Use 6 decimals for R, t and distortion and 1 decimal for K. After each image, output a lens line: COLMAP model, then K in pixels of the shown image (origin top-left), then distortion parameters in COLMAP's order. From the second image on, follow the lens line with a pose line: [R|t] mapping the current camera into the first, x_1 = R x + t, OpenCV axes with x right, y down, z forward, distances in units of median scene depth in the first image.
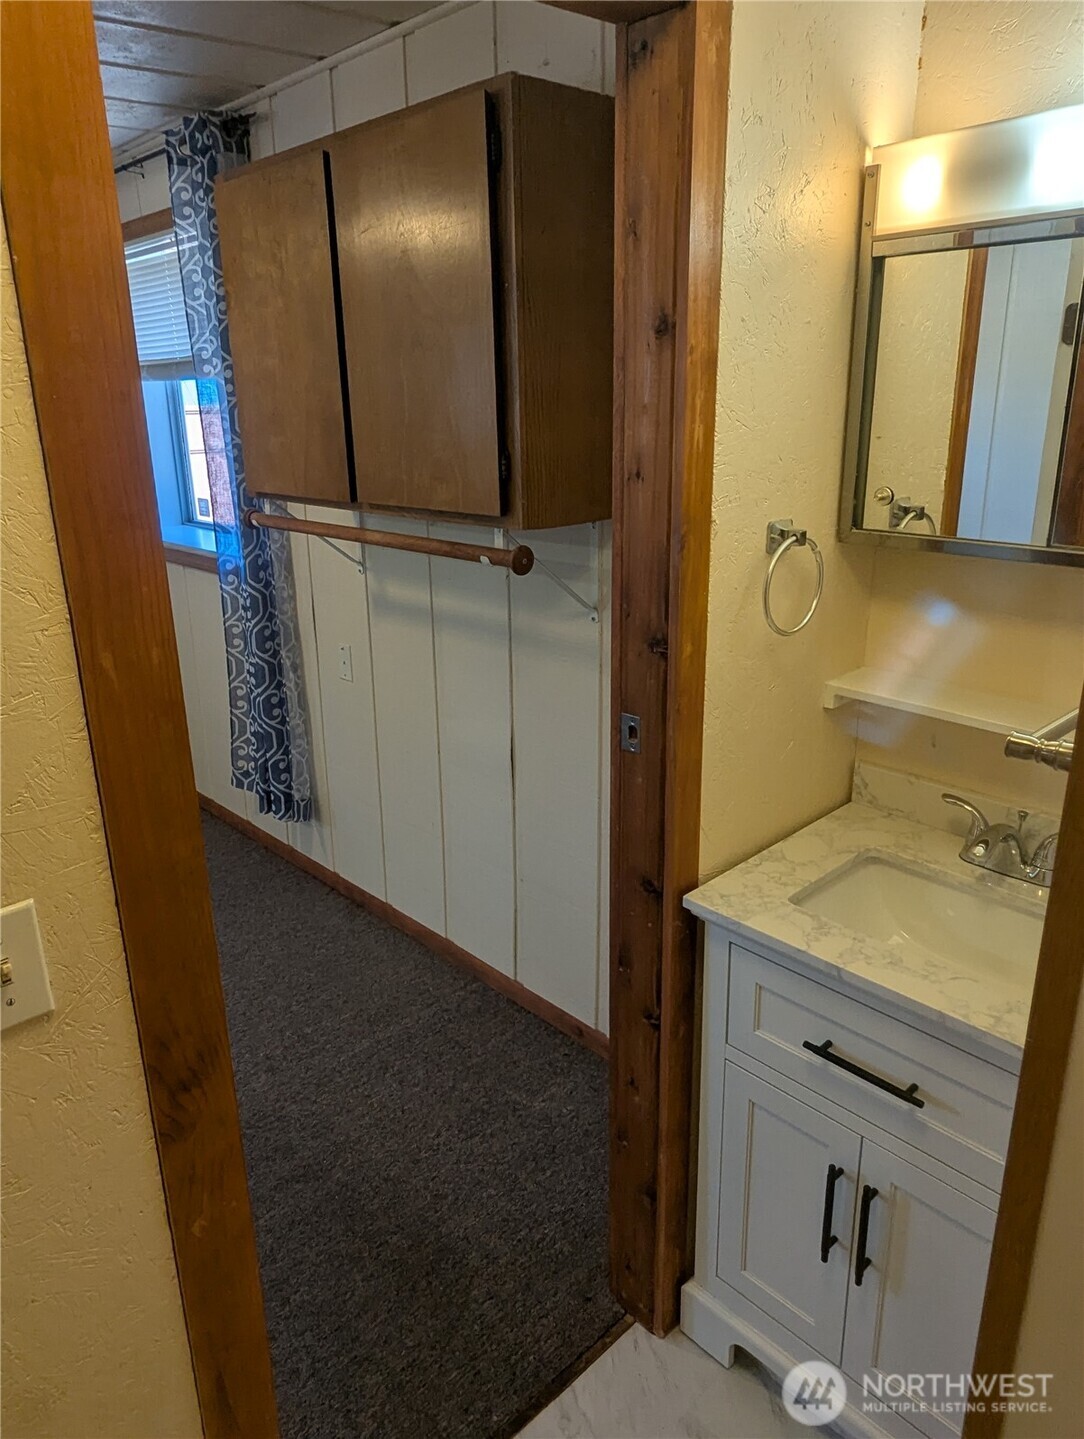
lens RADIAL K [[1020.7, 0, 546.1], [0, 1020.7, 728.0], [0, 0, 1]] dist [-0.024323, -0.009595]
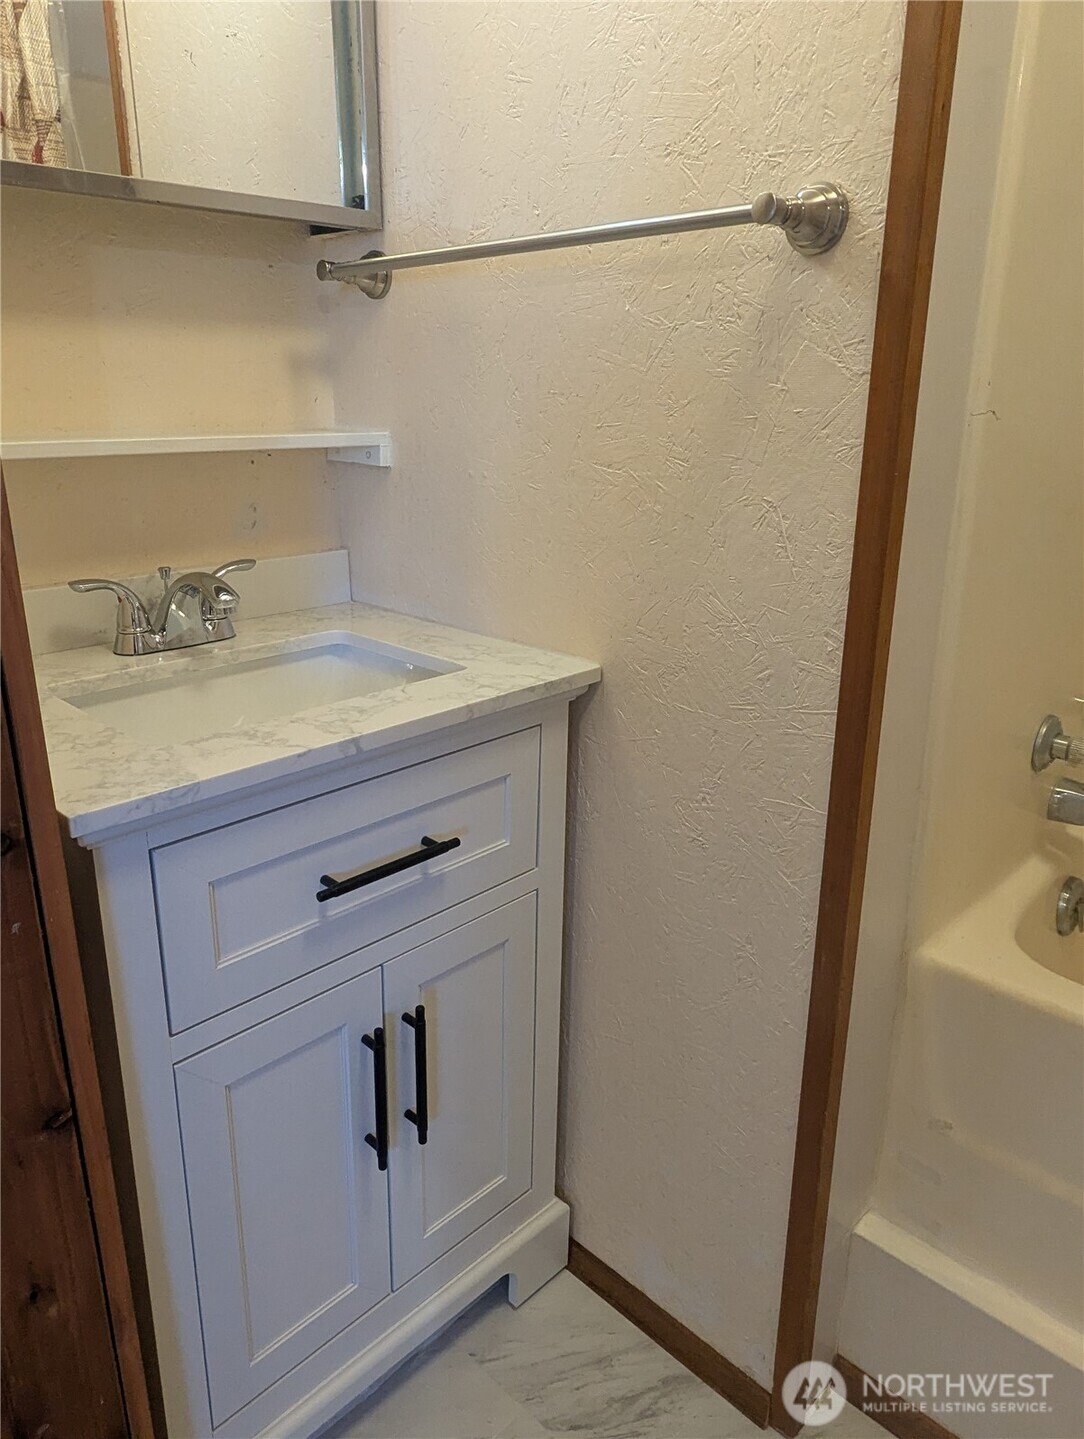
lens RADIAL K [[1020.7, 0, 541.3], [0, 1020.7, 714.1], [0, 0, 1]] dist [-0.024323, -0.009595]
pose [[-0.056210, -0.295896, 0.953565, -0.339512], [0.326860, 0.896990, 0.297608, 0.048399], [-0.943400, 0.328411, 0.046297, 0.750854]]
